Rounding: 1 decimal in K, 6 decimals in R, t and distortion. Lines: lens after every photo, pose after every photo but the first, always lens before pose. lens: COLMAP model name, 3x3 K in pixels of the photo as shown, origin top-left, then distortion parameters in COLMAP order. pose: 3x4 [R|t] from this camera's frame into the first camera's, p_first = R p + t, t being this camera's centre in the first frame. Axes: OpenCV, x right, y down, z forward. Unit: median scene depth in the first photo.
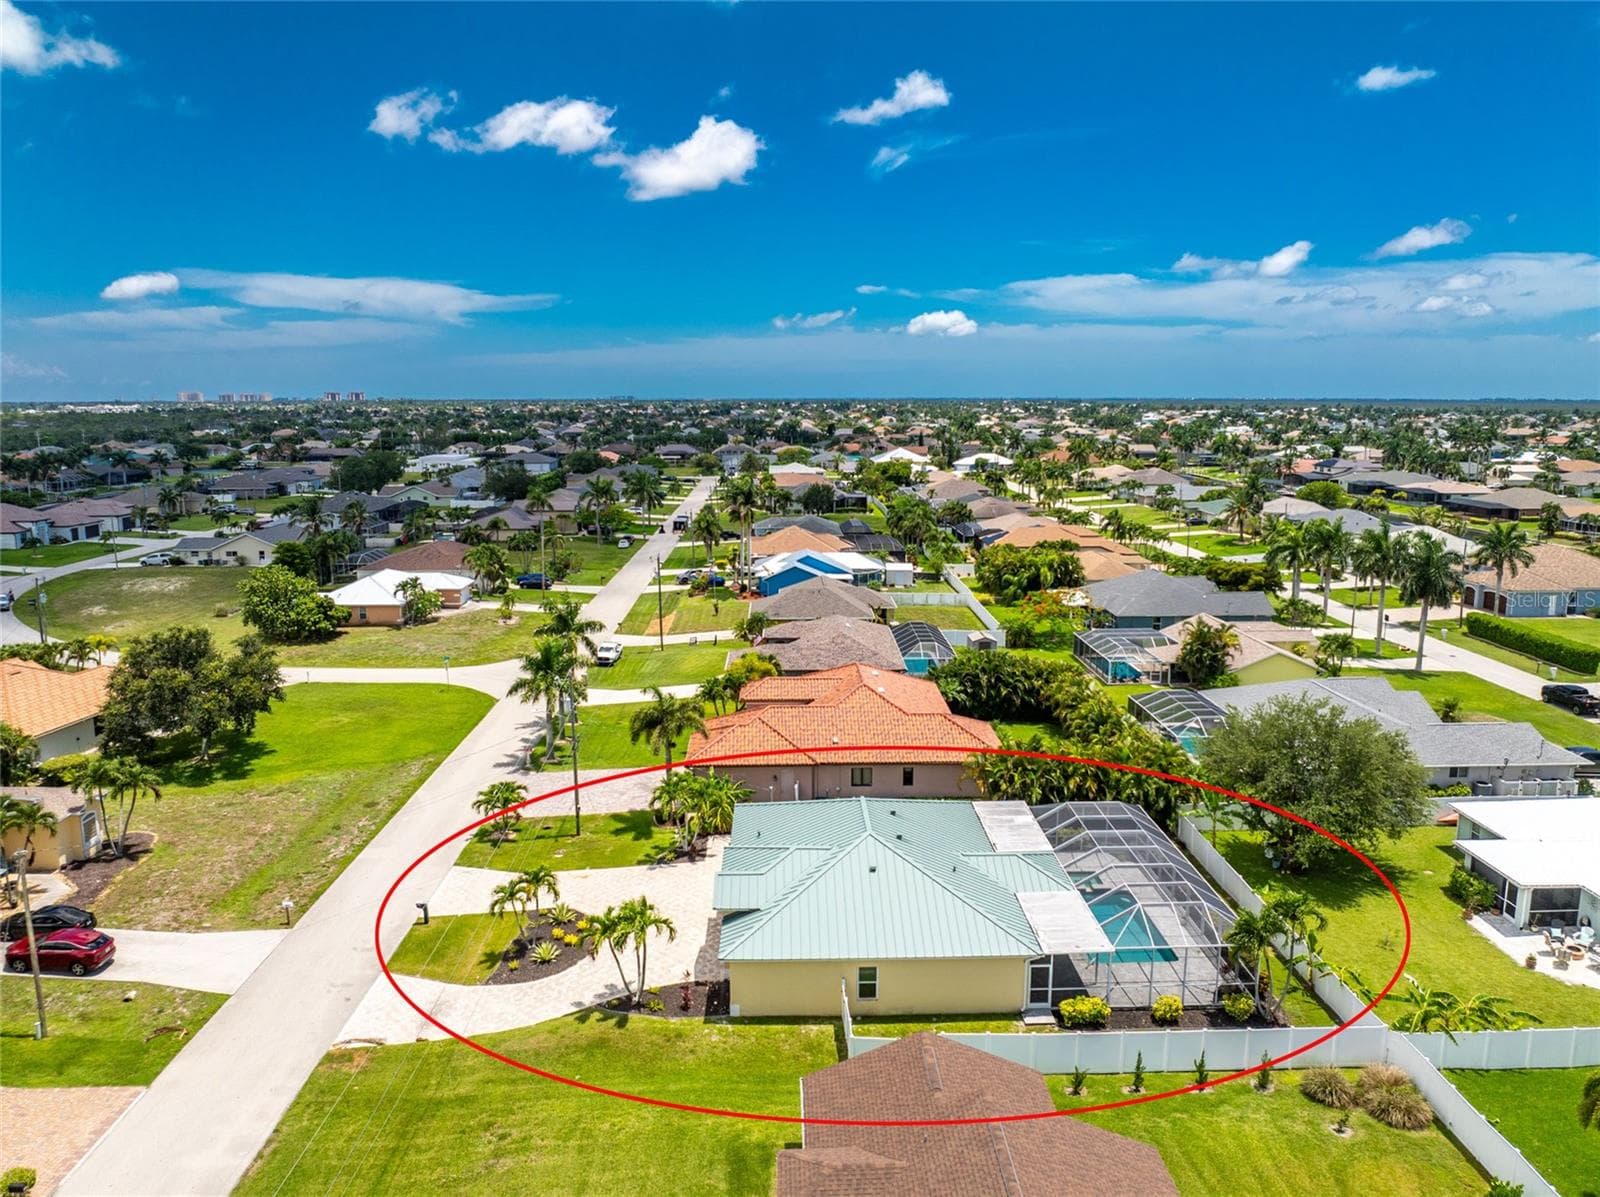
lens RADIAL K [[1116.8, 0, 806.4], [0, 1116.8, 602.2], [0, 0, 1]] dist [-0.032816, 0.011448]
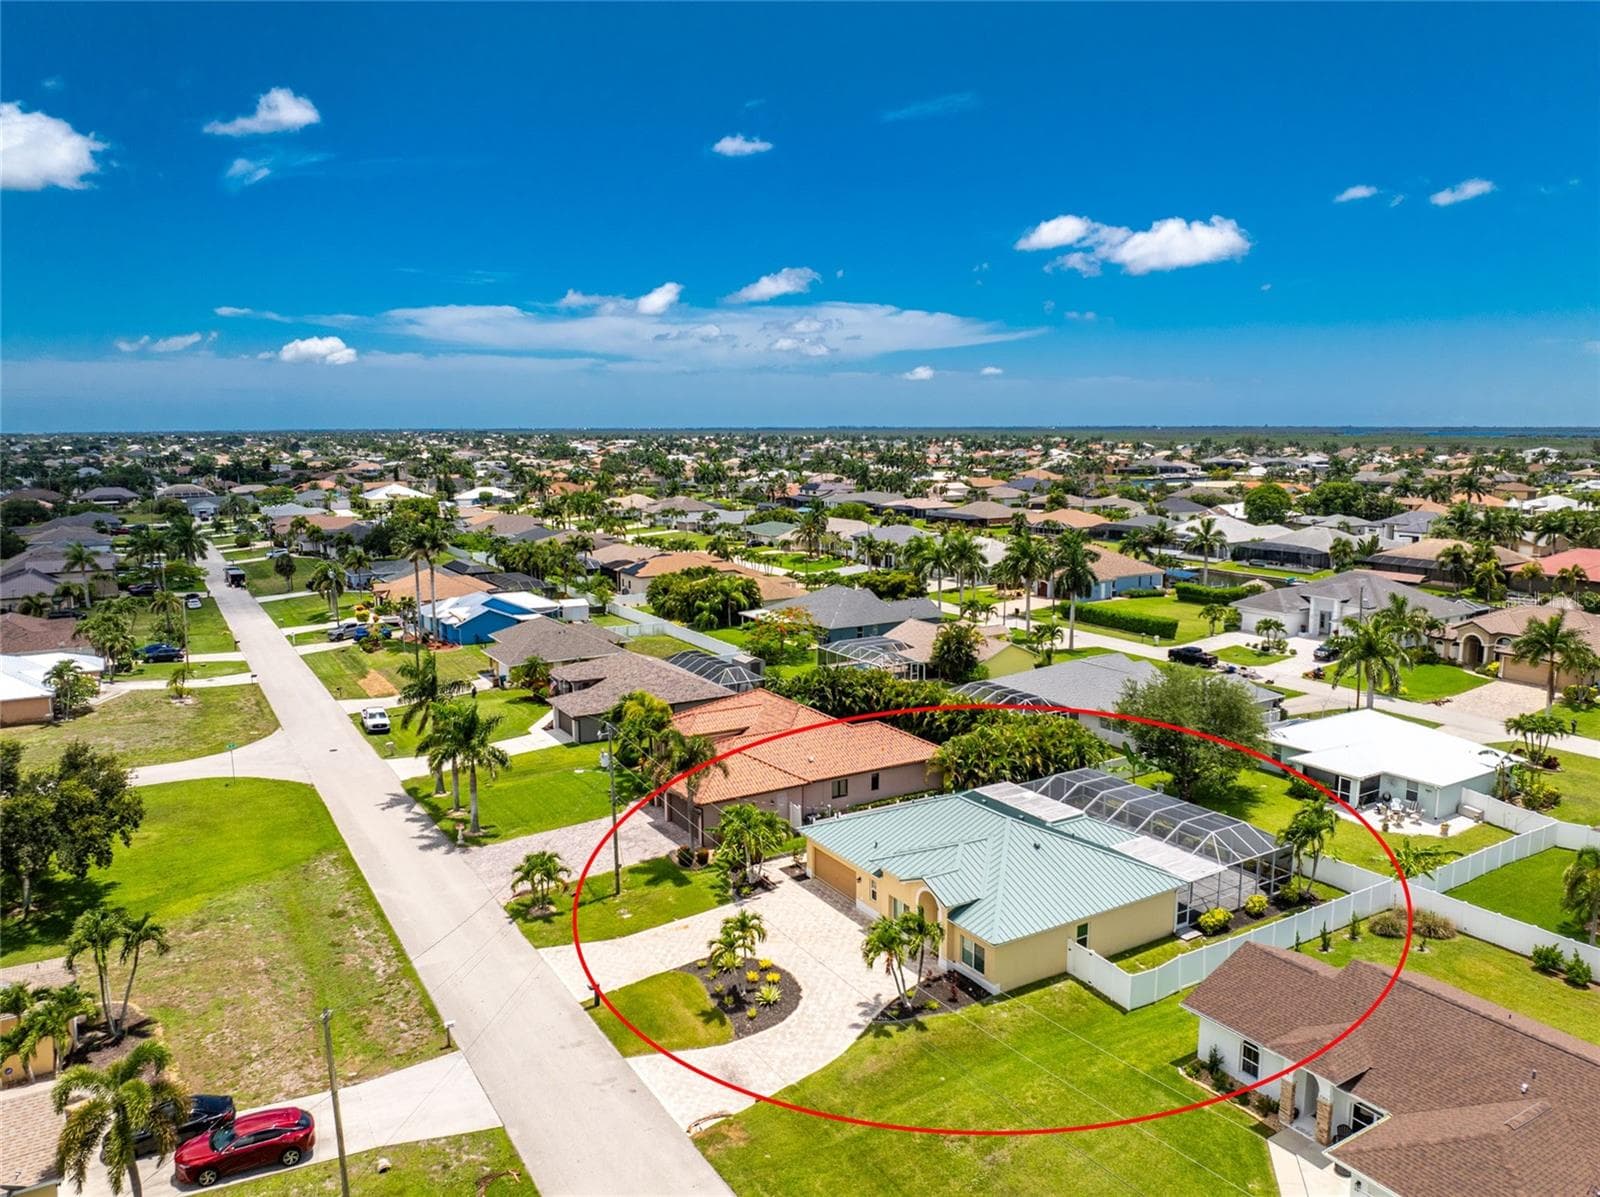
lens RADIAL K [[1115.4, 0, 802.3], [0, 1115.4, 595.6], [0, 0, 1]] dist [-0.004502, -0.063158]
pose [[0.868899, -0.075576, 0.489186, -0.505112], [0.091414, 0.995776, -0.008529, -0.024701], [-0.486475, 0.052129, 0.872138, 0.064203]]
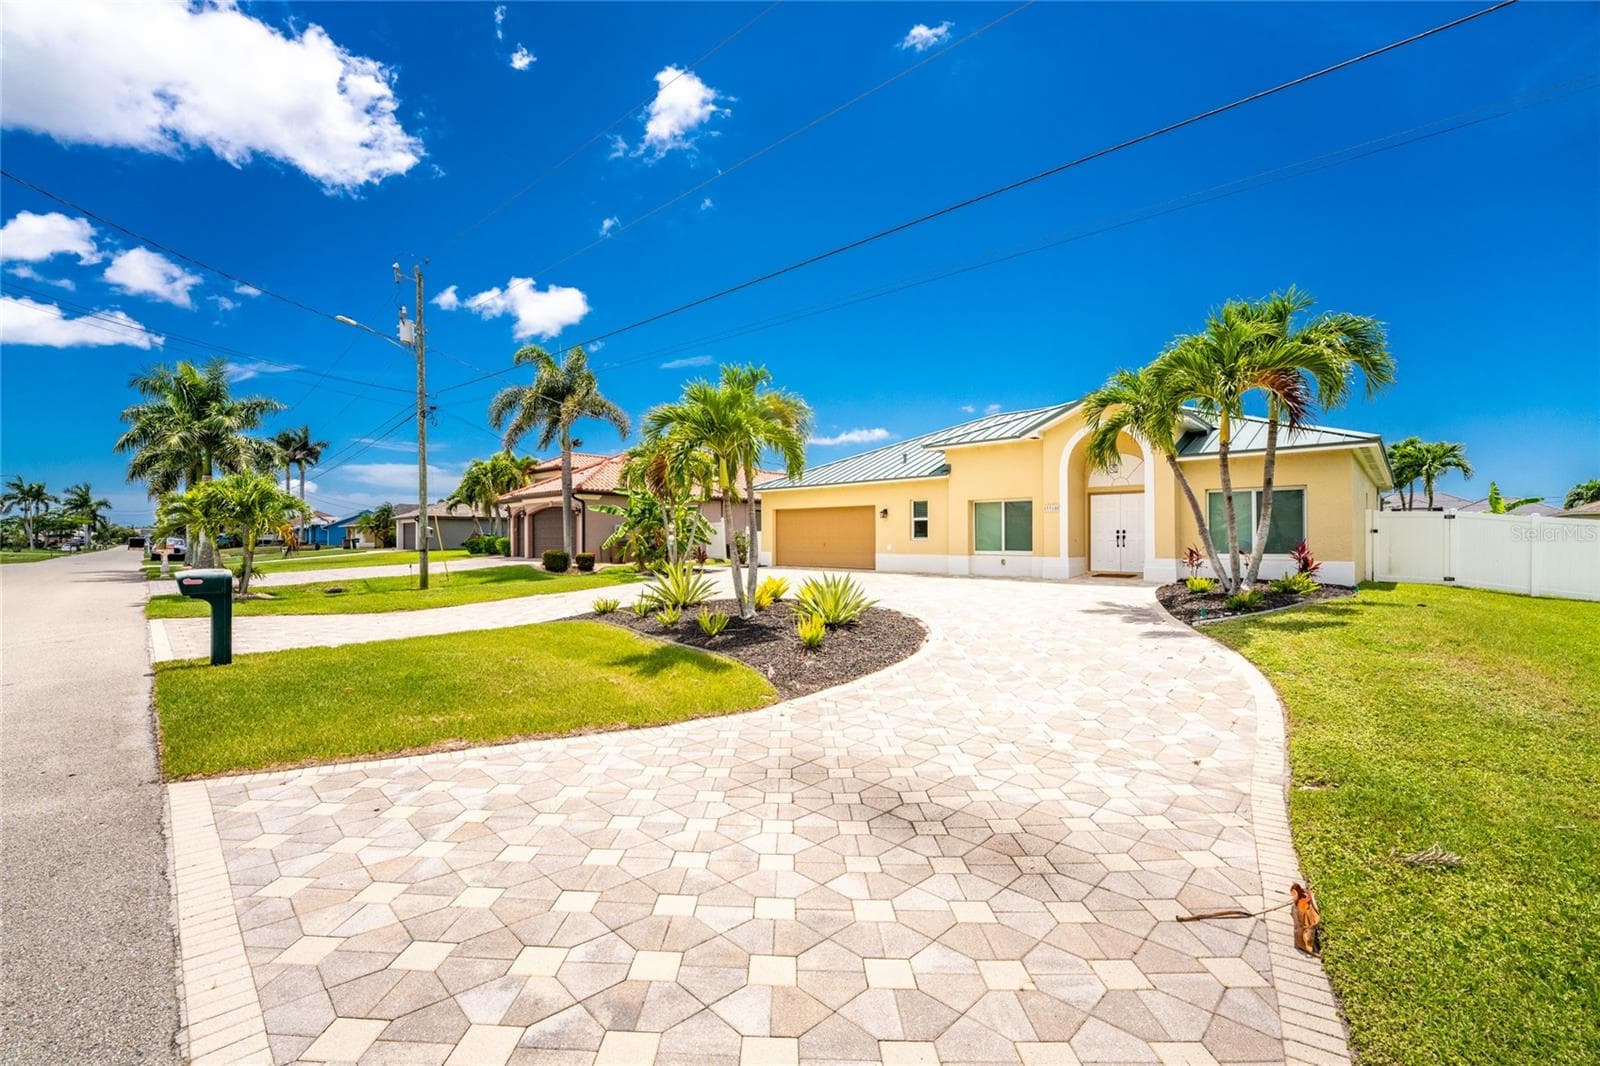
lens RADIAL K [[651.9, 0, 792.2], [0, 651.9, 533.6], [0, 0, 1]] dist [-0.023602, 0.000434]
pose [[0.716564, 0.004206, 0.697509, -0.283940], [0.125651, 0.982845, -0.135010, 0.239082], [-0.686111, 0.184386, 0.703743, 0.649476]]
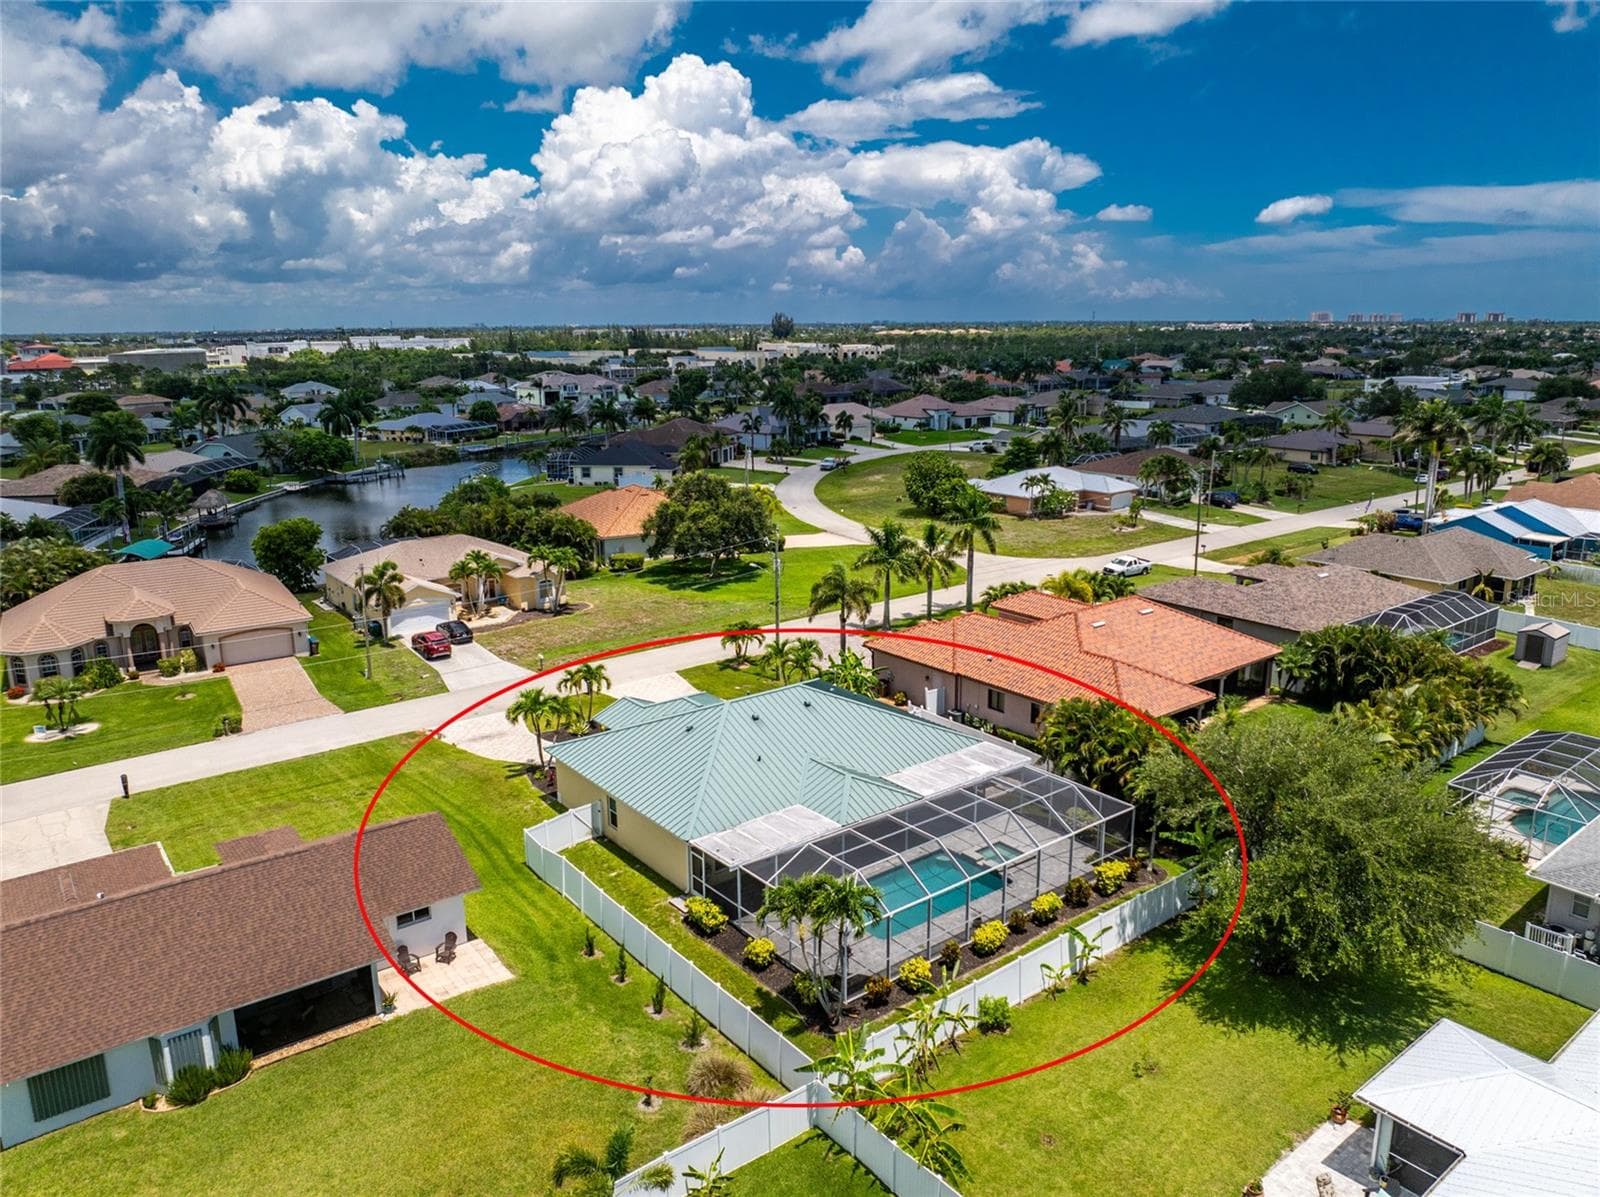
lens RADIAL K [[1111.0, 0, 796.5], [0, 1111.0, 622.5], [0, 0, 1]] dist [-0.037984, -0.002117]
pose [[0.594267, 0.203926, -0.777985, 0.662621], [-0.134588, 0.978896, 0.153783, -0.026268], [0.792927, 0.013320, 0.609171, 0.315088]]
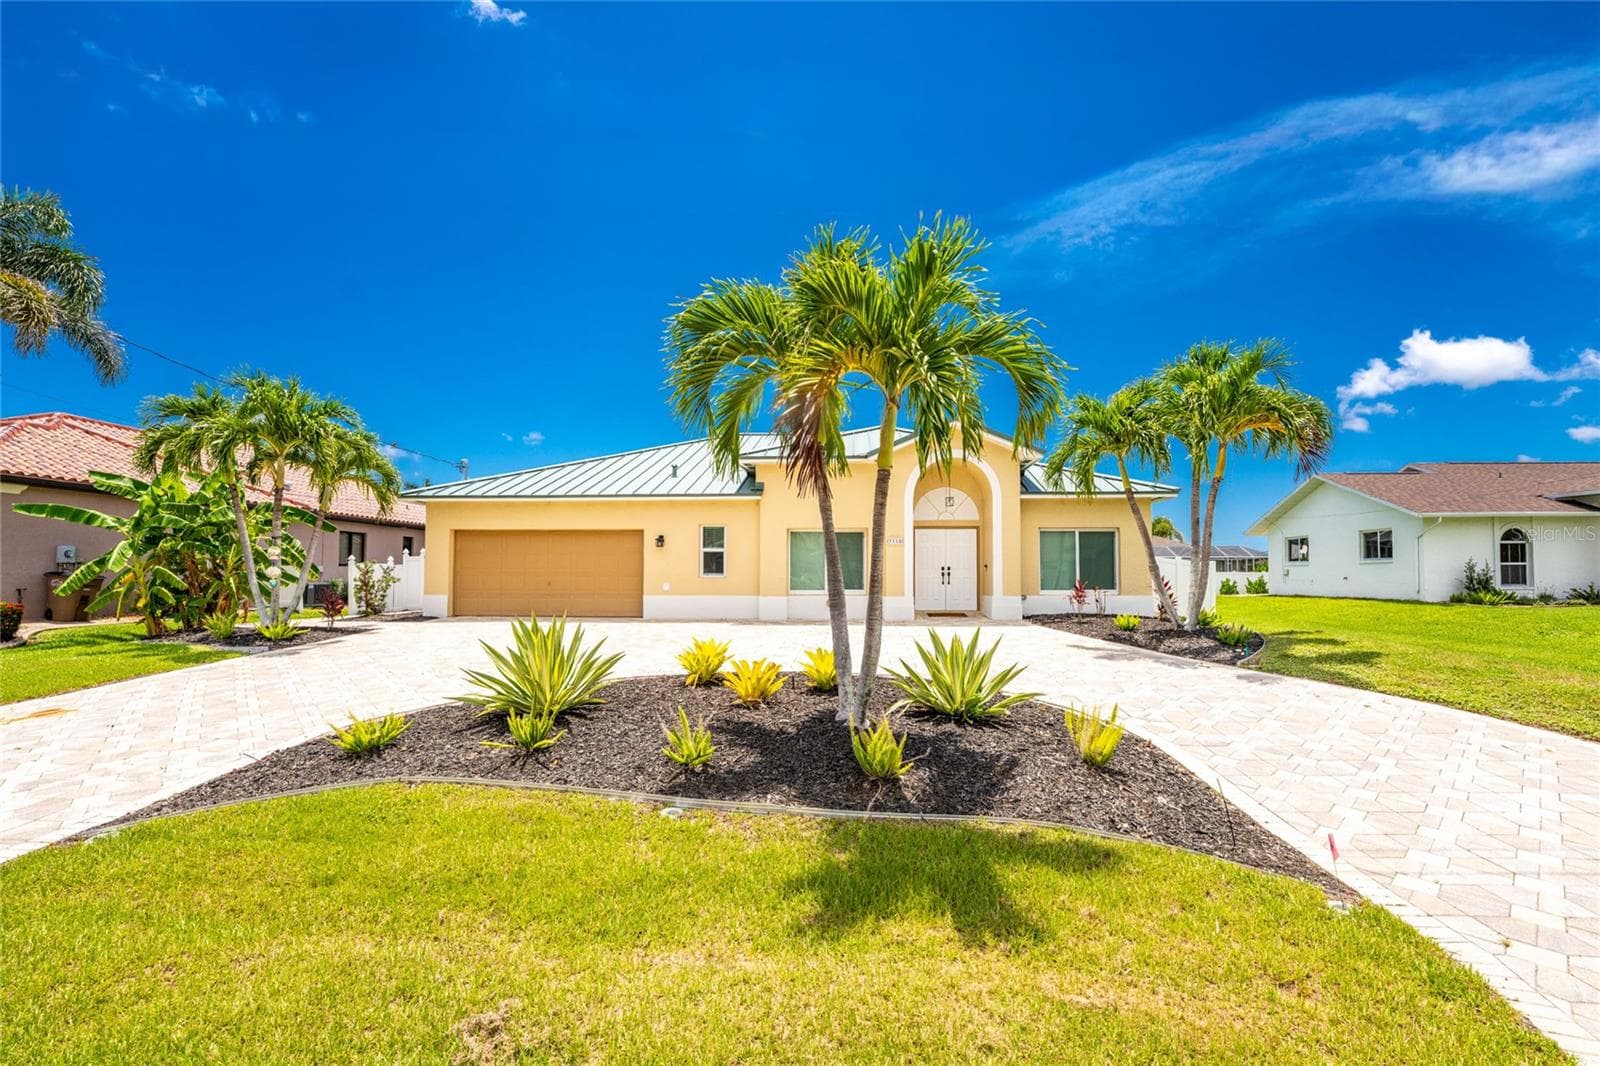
lens RADIAL K [[665.0, 0, 827.1], [0, 665.0, 558.9], [0, 0, 1]] dist [-0.027840, 0.000243]
pose [[0.070745, 0.026905, 0.997132, -0.266718], [0.176887, 0.983455, -0.039086, 0.220308], [-0.981685, 0.179144, 0.064816, 0.756940]]
